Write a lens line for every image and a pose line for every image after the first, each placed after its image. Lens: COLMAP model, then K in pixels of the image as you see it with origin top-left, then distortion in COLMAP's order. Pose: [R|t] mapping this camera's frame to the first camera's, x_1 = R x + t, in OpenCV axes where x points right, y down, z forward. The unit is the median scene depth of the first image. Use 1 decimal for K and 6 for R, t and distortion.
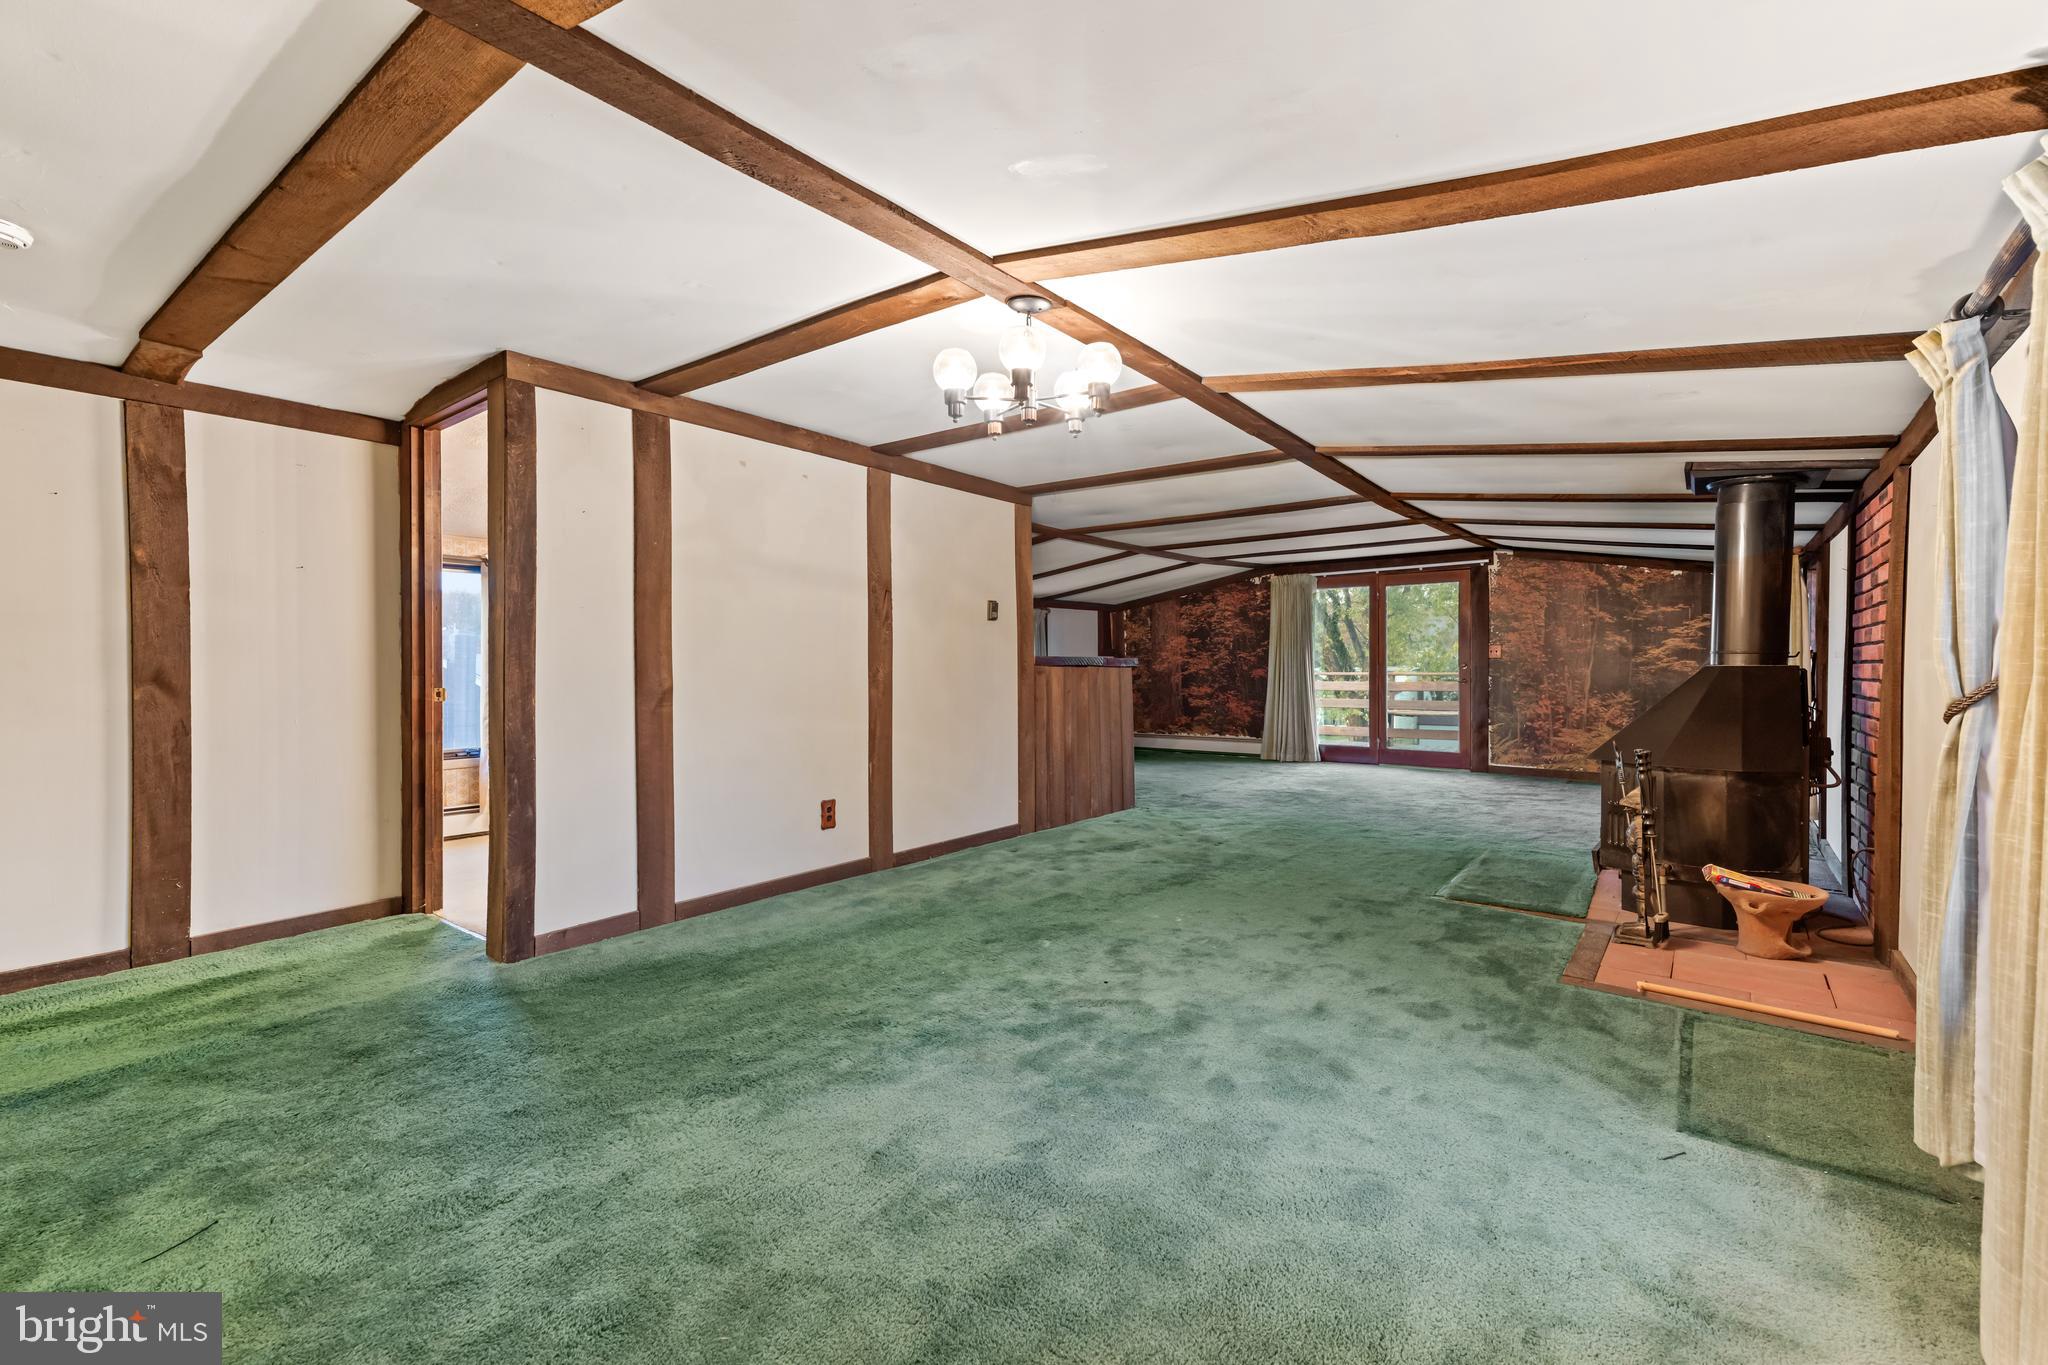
lens RADIAL K [[843.4, 0, 1014.9], [0, 843.4, 665.1], [0, 0, 1]] dist [0.017155, -0.000149]
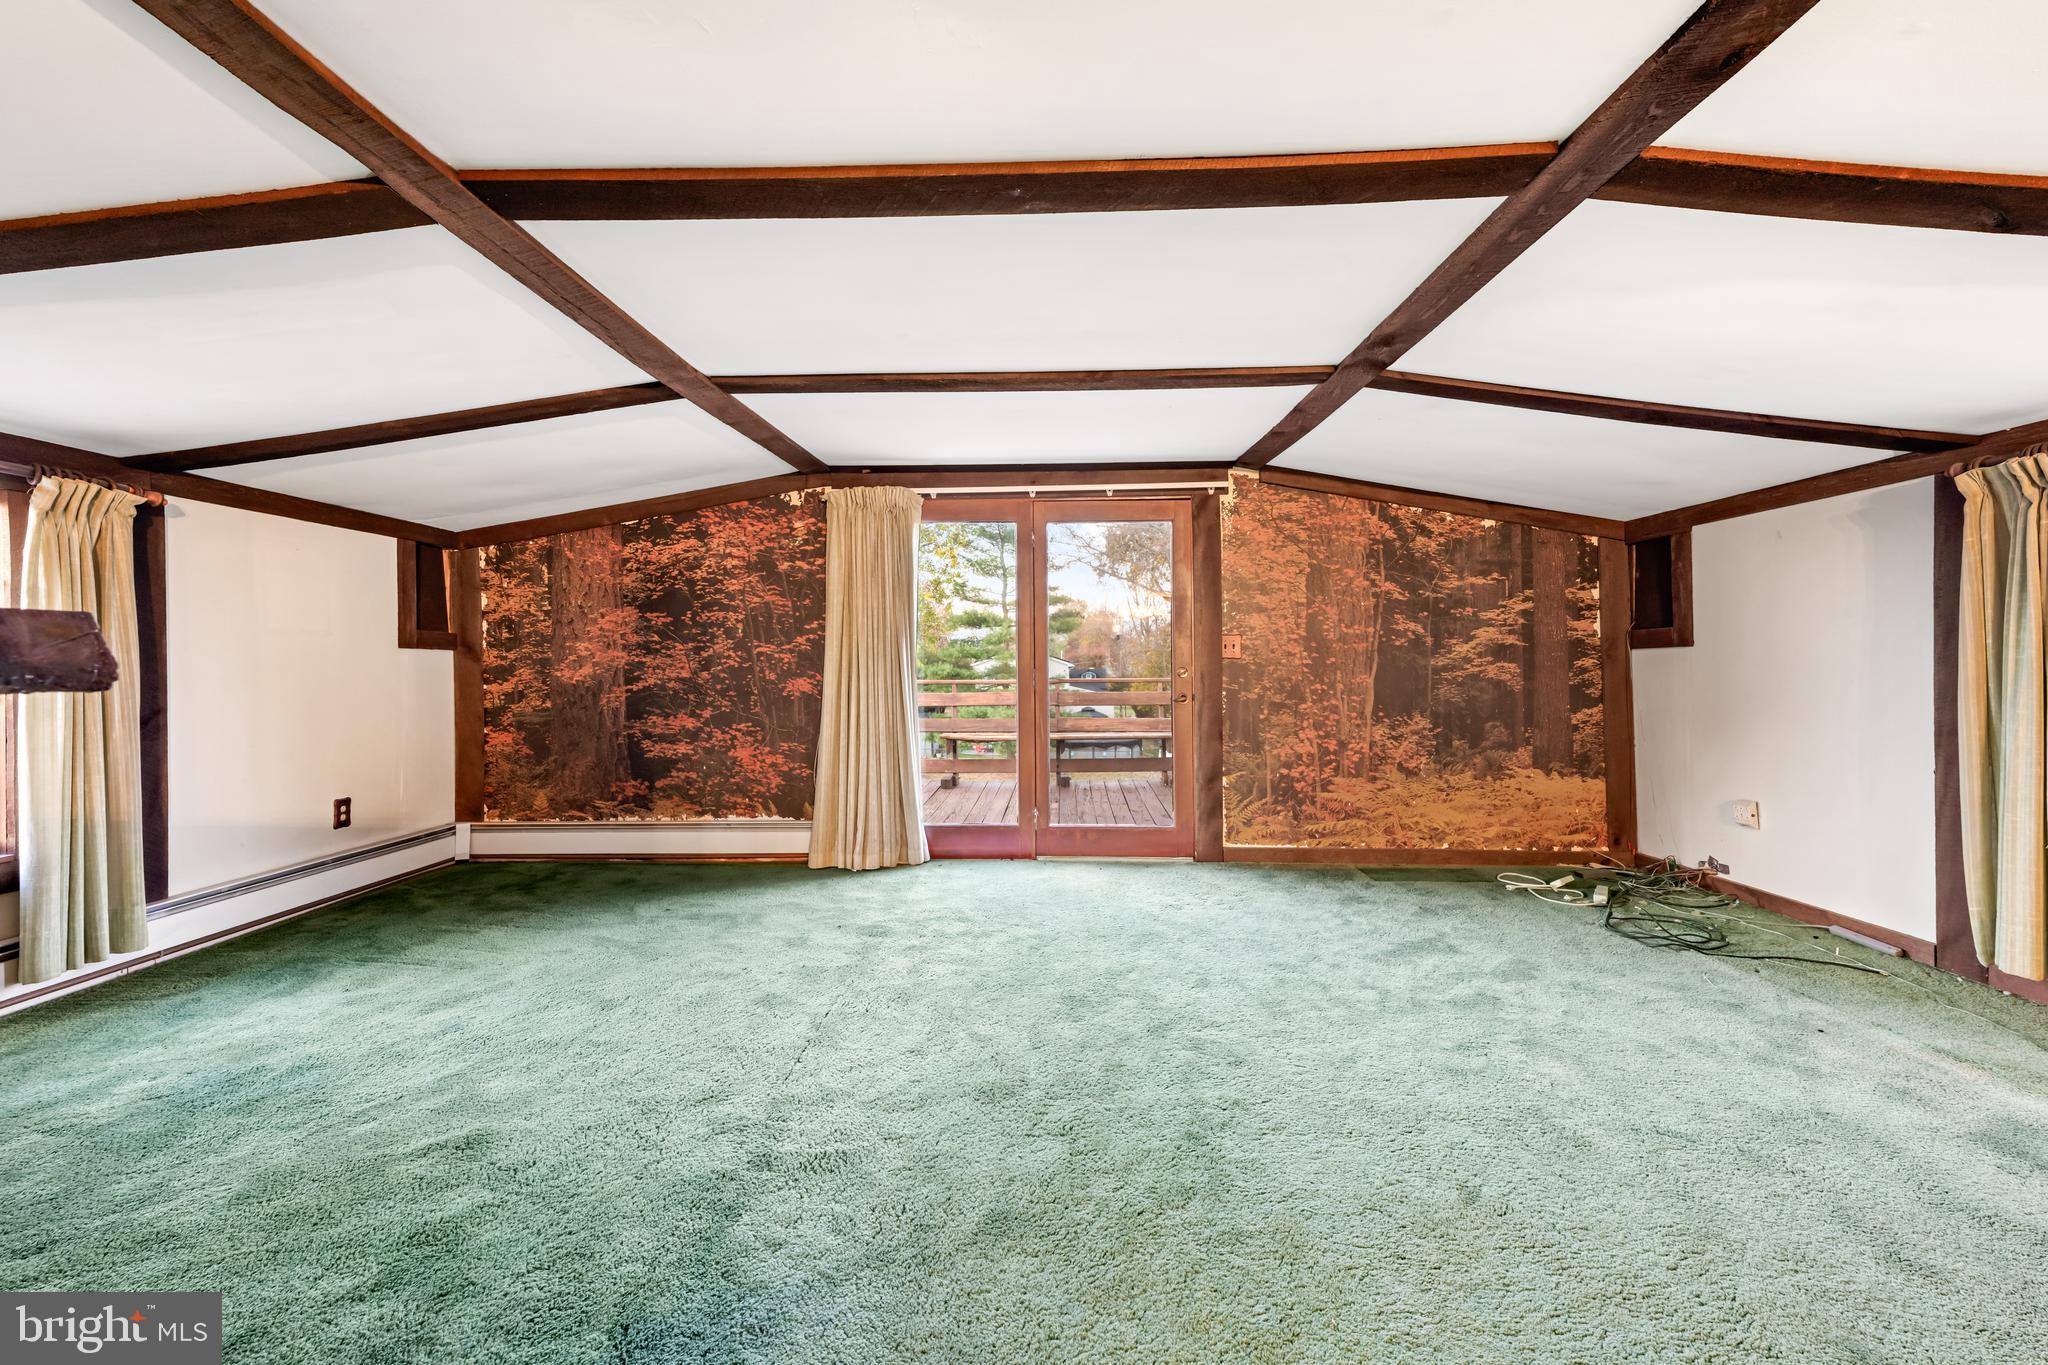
lens RADIAL K [[793.2, 0, 1011.5], [0, 793.2, 671.1], [0, 0, 1]] dist [0.022631, 0.000336]
pose [[0.787362, -0.004154, 0.616477, 0.120106], [0.000112, 0.999978, 0.006595, -0.002964], [-0.616491, -0.005123, 0.787346, 0.667457]]
